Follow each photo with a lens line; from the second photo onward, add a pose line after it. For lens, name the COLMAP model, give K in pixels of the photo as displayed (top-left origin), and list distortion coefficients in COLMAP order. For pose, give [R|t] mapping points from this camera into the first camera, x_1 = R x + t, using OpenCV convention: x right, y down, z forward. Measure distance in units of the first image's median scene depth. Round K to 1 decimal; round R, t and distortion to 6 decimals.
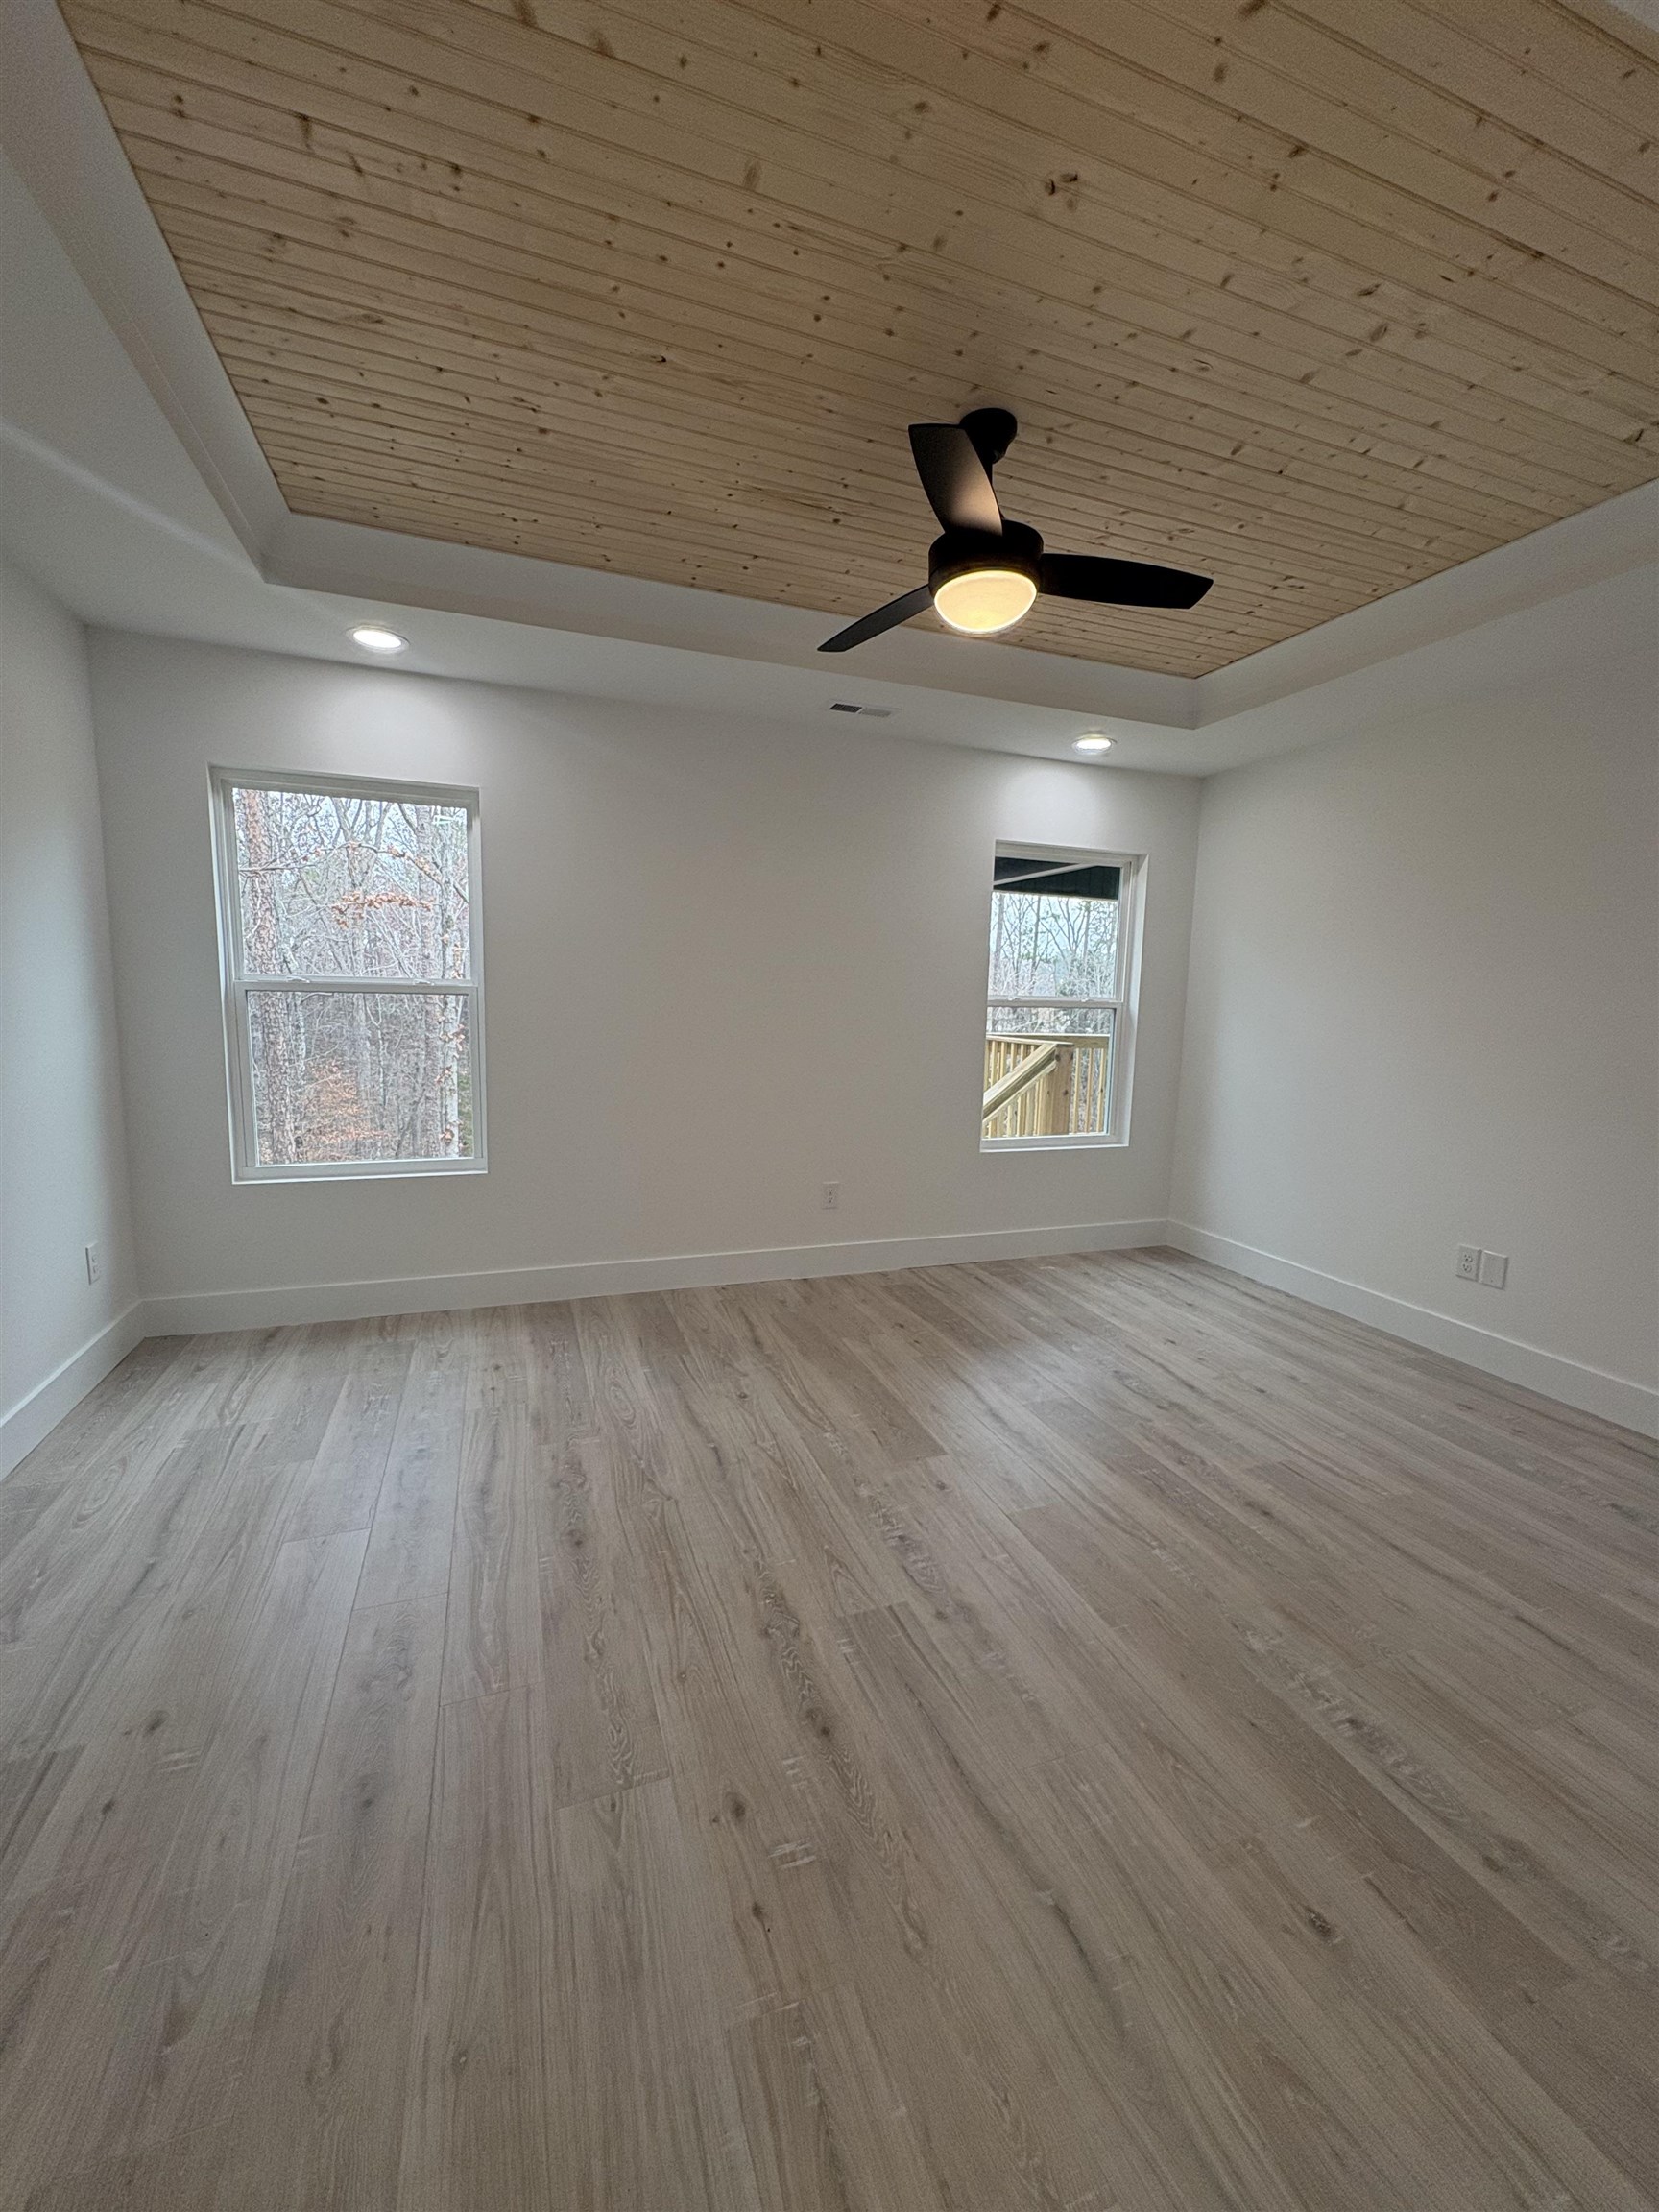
lens RADIAL K [[885.6, 0, 833.7], [0, 885.6, 1108.7], [0, 0, 1]] dist [-0.000405, 0.000486]
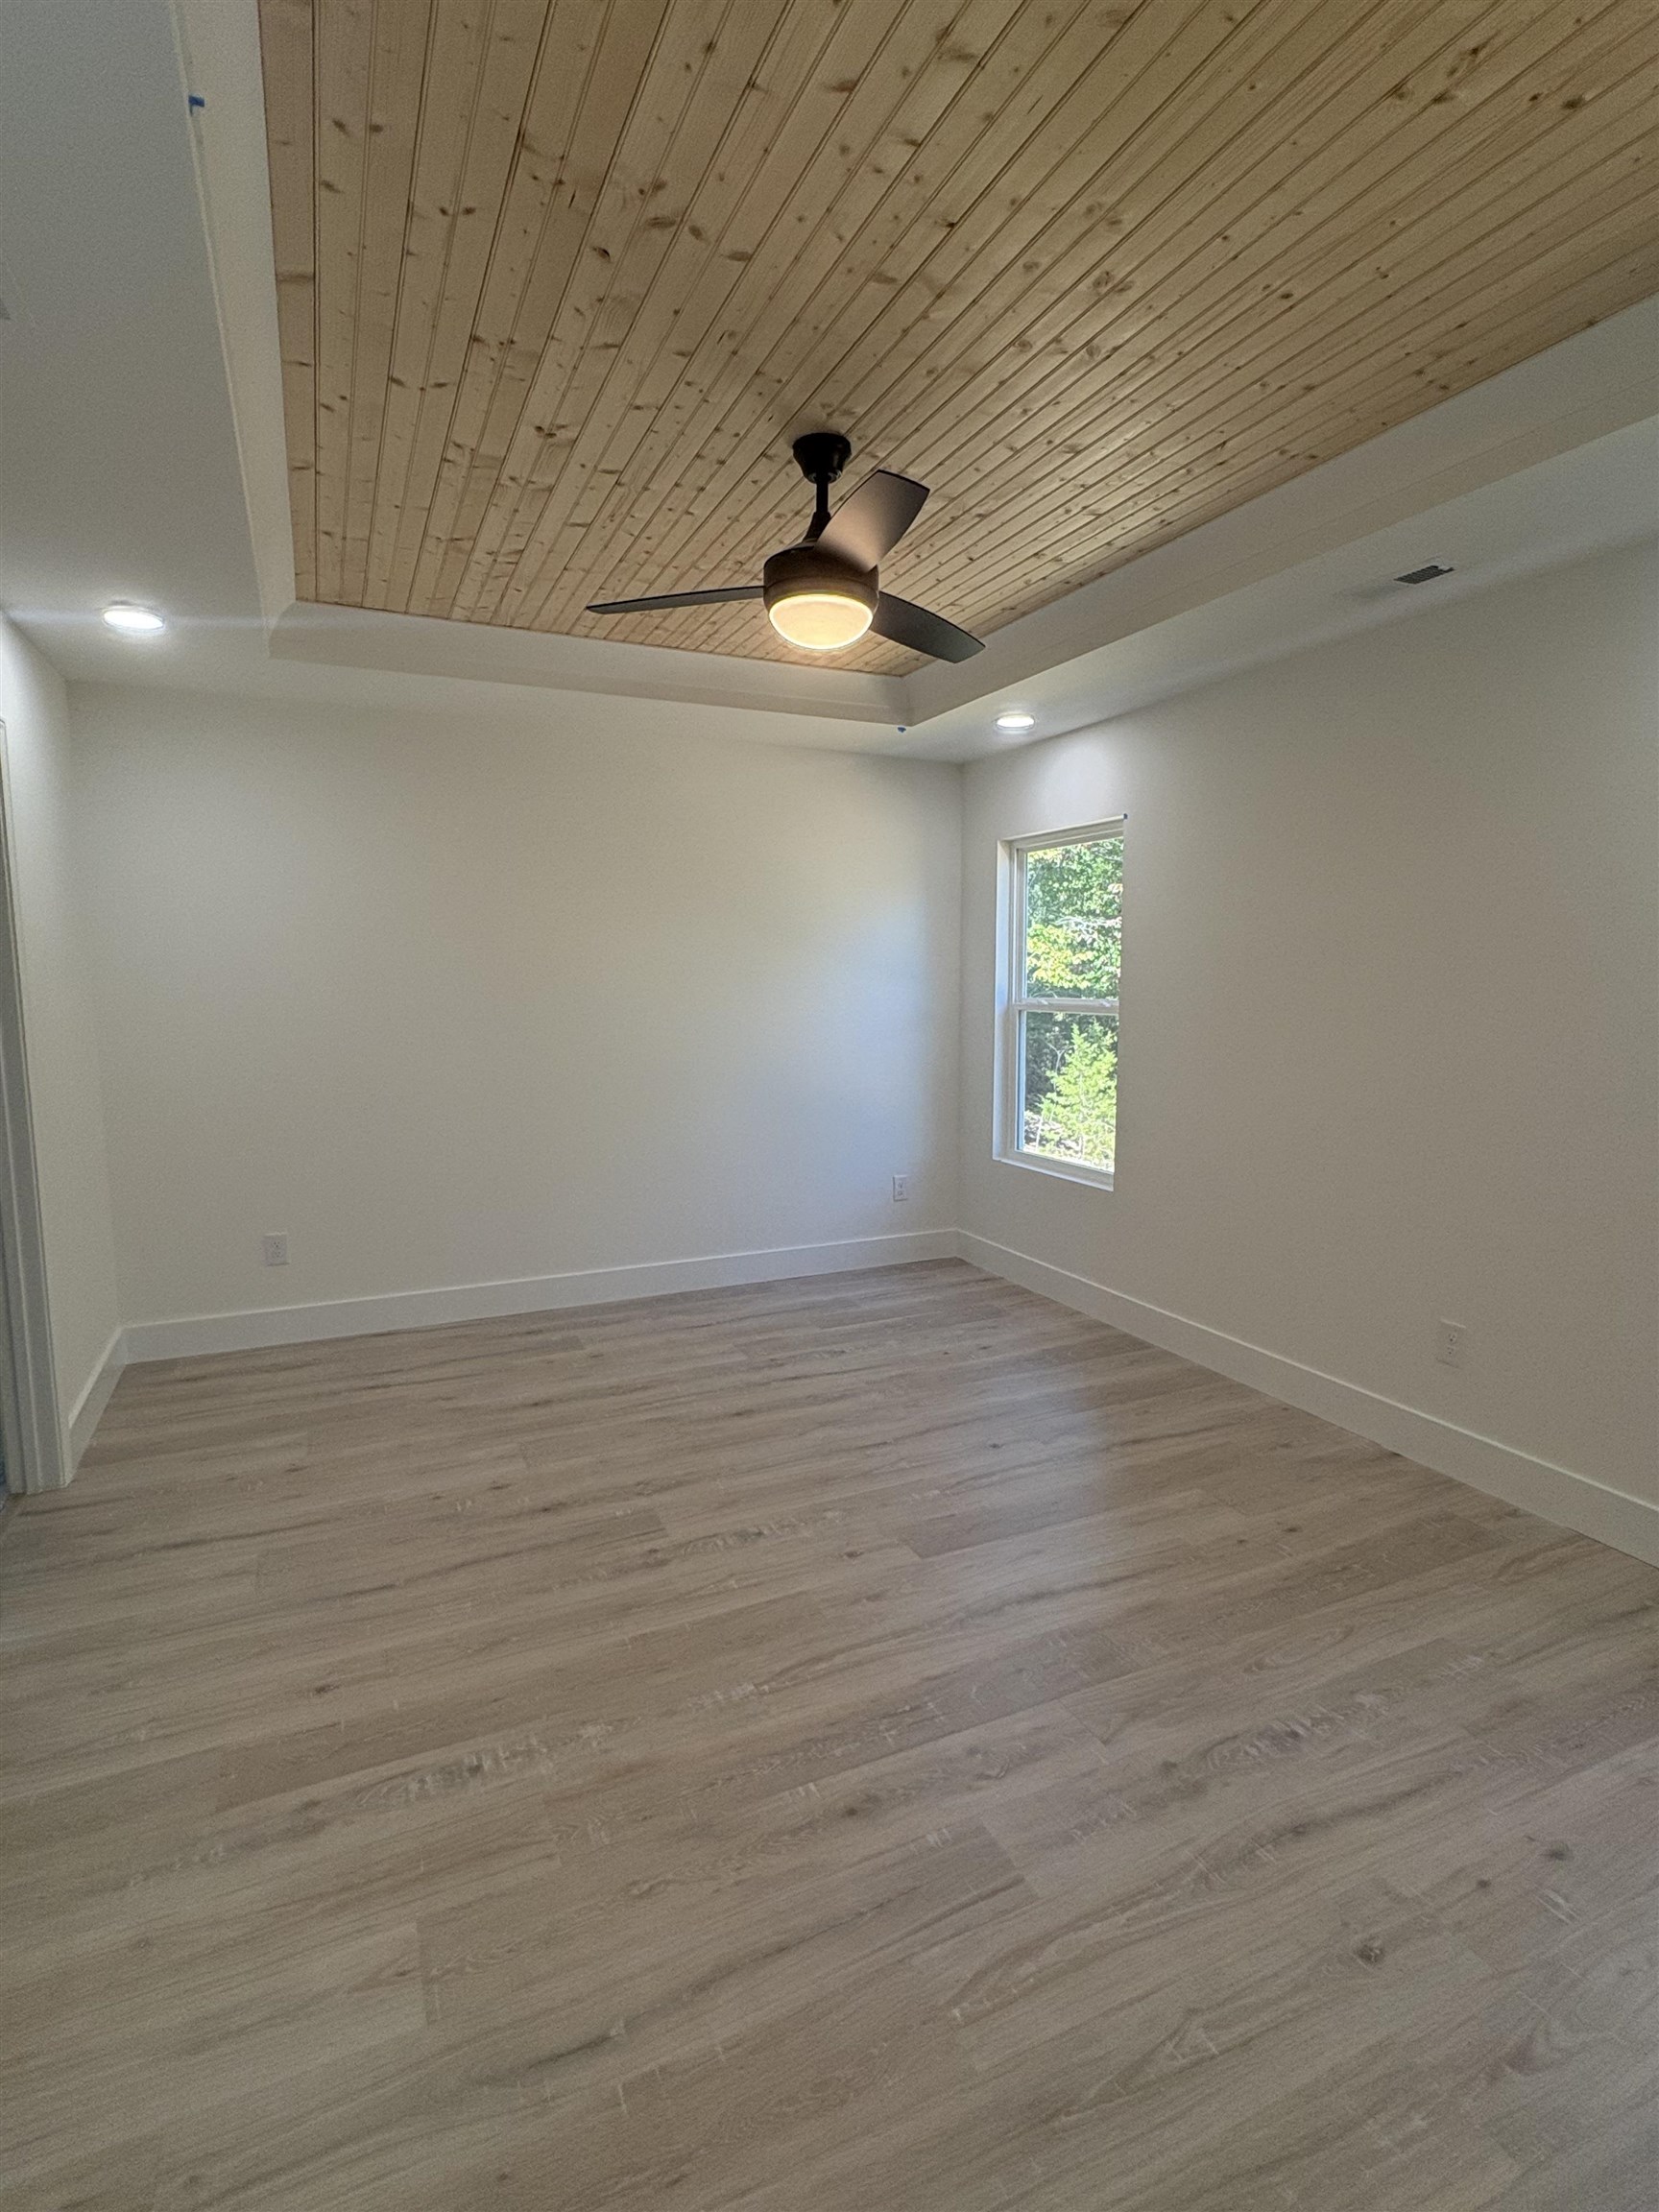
lens RADIAL K [[1087.8, 0, 824.2], [0, 1087.8, 1111.5], [0, 0, 1]] dist [0.001467, 0.000240]
pose [[0.080005, 0.097773, -0.991988, 0.932189], [-0.129945, 0.987708, 0.086871, -0.095261], [0.988288, 0.121953, 0.091727, 0.633251]]
